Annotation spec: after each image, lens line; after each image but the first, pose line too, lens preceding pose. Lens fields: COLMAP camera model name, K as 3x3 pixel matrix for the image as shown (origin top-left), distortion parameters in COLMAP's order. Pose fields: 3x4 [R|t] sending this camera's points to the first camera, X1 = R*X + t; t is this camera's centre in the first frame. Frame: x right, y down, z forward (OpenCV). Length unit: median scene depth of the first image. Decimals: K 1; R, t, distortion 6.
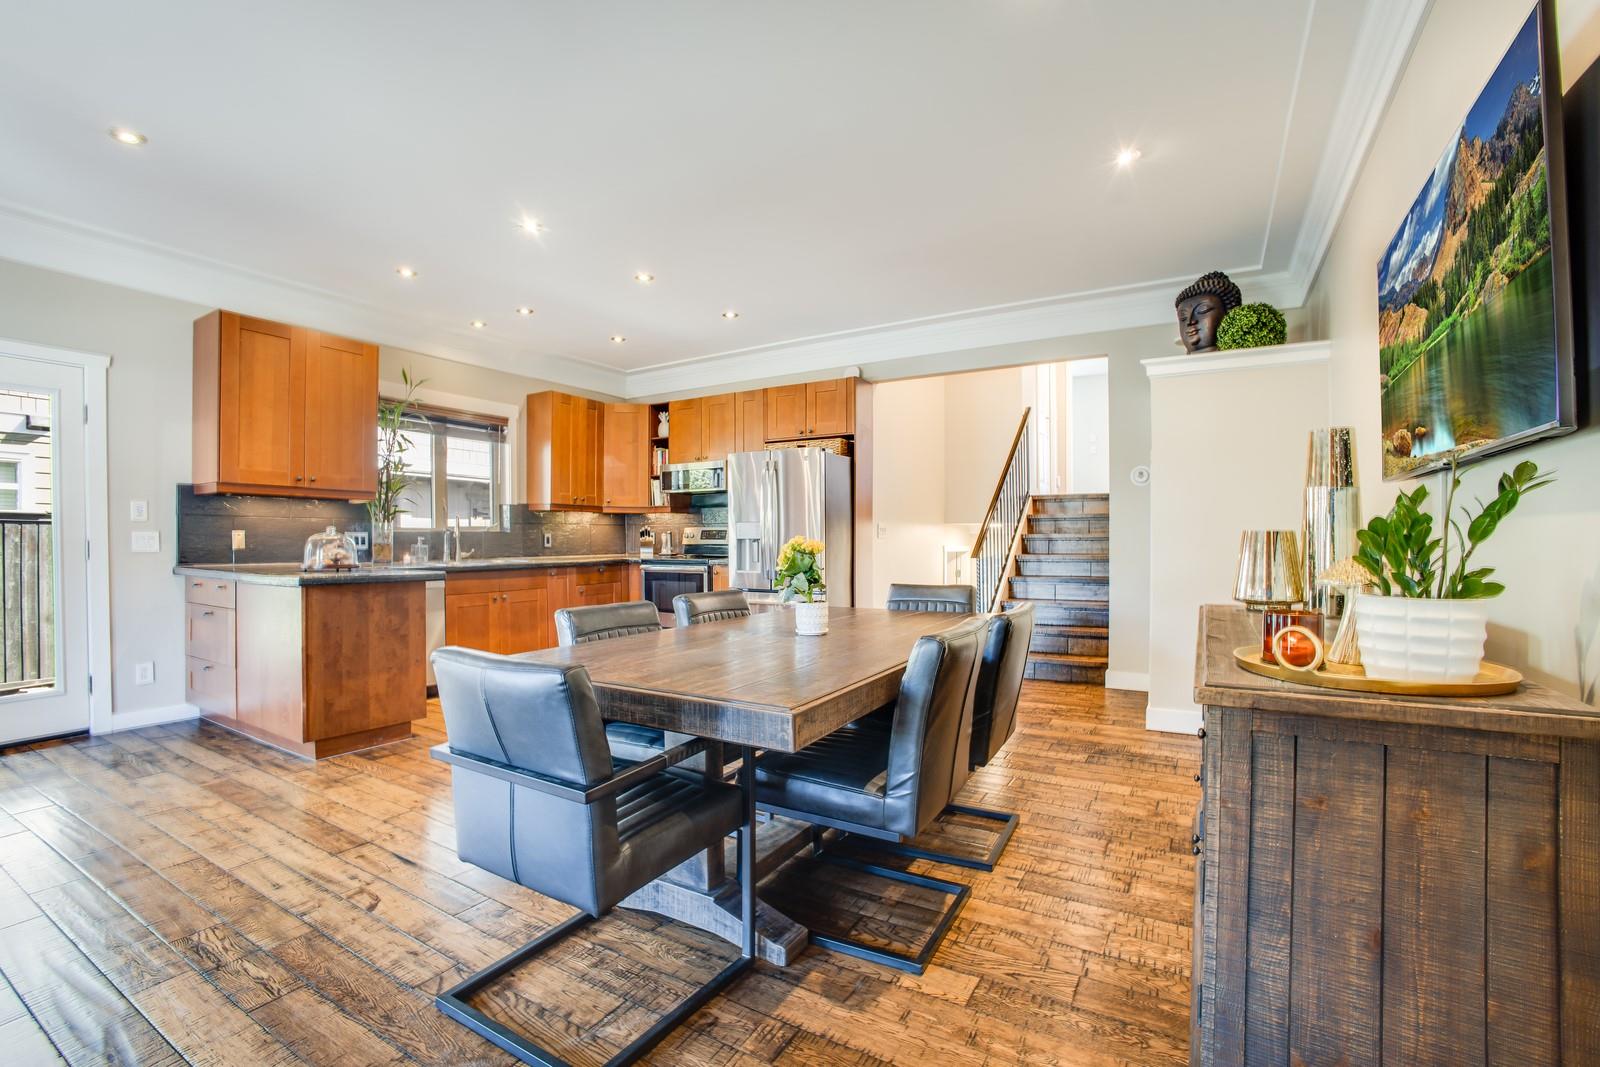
lens RADIAL K [[686.1, 0, 766.4], [0, 686.1, 546.2], [0, 0, 1]] dist [-0.030700, 0.000625]
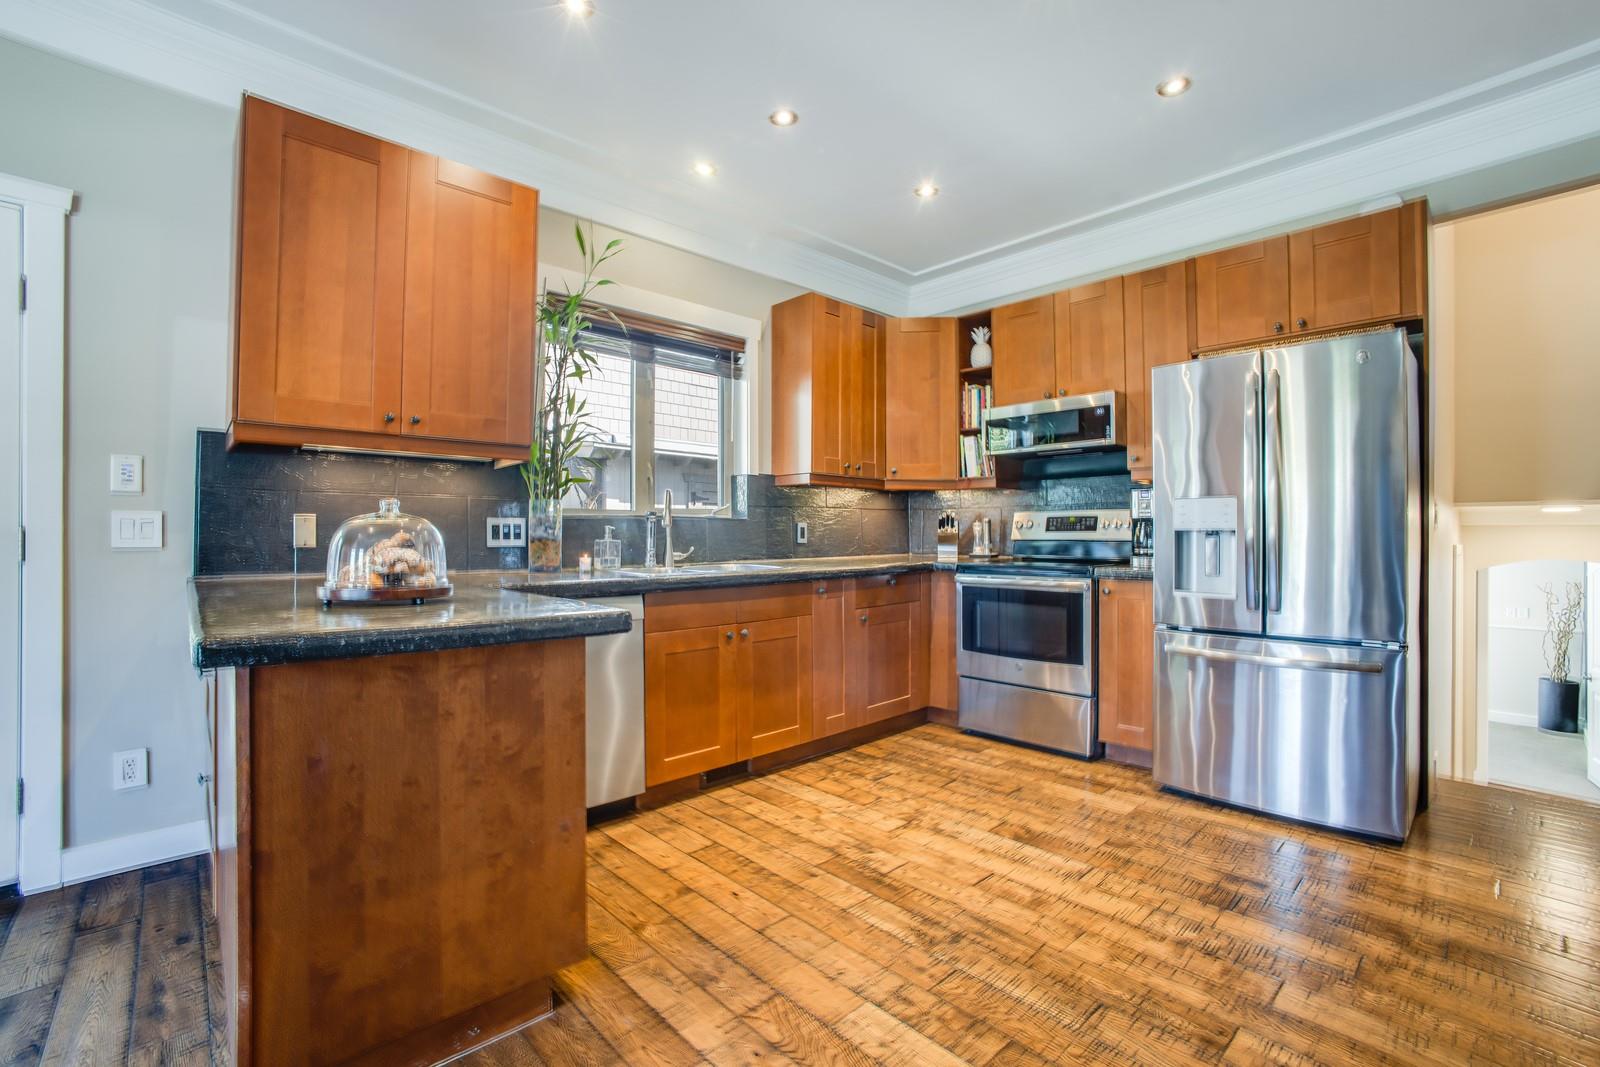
lens RADIAL K [[686.1, 0, 805.1], [0, 686.1, 524.5], [0, 0, 1]] dist [-0.030700, 0.000625]
pose [[0.971774, -0.000152, -0.235915, -0.190198], [-0.004914, 0.999770, -0.020885, -0.003085], [0.235864, 0.021455, 0.971549, 0.434724]]
